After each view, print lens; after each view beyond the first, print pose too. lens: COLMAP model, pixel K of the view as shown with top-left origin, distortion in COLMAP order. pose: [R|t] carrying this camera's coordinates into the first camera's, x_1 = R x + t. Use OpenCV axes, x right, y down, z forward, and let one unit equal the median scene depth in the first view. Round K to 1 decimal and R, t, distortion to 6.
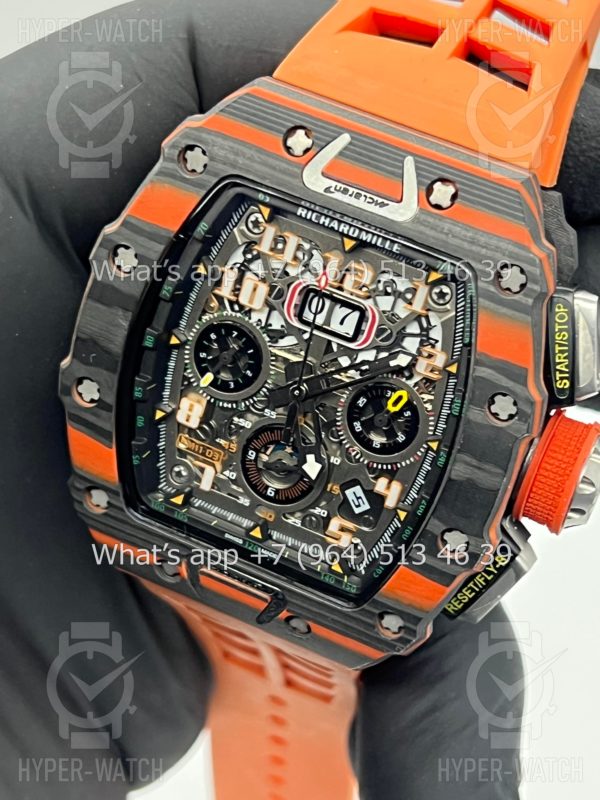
lens RADIAL K [[1953.6, 0, 298.2], [0, 1953.6, 401.3], [0, 0, 1]] dist [0.336543, 0.000000]
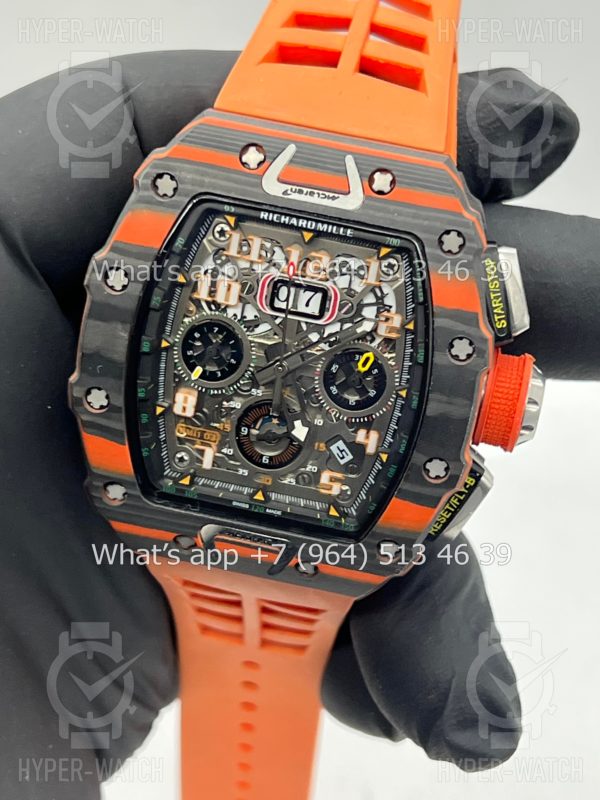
lens RADIAL K [[1953.6, 0, 296.3], [0, 1953.6, 398.2], [0, 0, 1]] dist [0.336543, 0.000000]
pose [[0.972356, -0.161340, 0.168801, -0.191431], [0.167953, 0.985463, -0.025568, 0.044192], [-0.162222, 0.053211, 0.985318, -0.155667]]
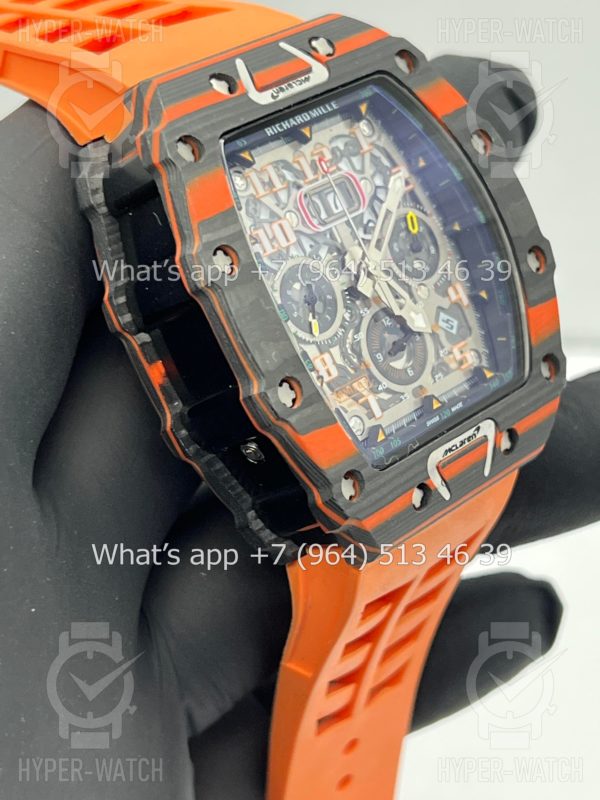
lens RADIAL K [[1953.6, 0, 297.9], [0, 1953.6, 395.6], [0, 0, 1]] dist [0.336543, 0.000000]
pose [[0.304512, -0.509497, 0.804789, -0.901649], [0.770870, 0.628116, 0.105971, -0.105214], [-0.559492, 0.588119, 0.584024, 0.442024]]
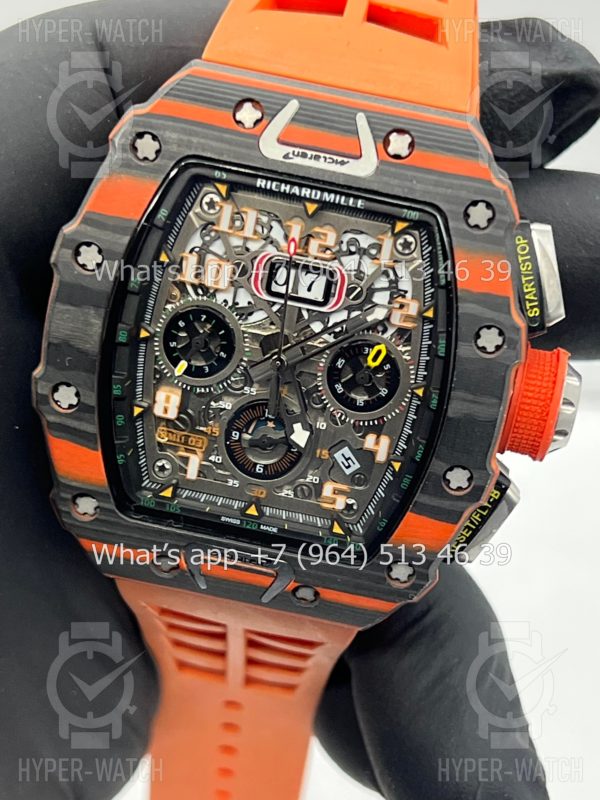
lens RADIAL K [[1925.6, 0, 294.2], [0, 1925.6, 450.4], [0, 0, 1]] dist [0.322298, 0.000000]
pose [[0.967841, -0.157413, 0.196228, -0.195403], [0.164088, 0.986279, -0.018134, 0.059445], [-0.190681, 0.049749, 0.980391, 0.019314]]
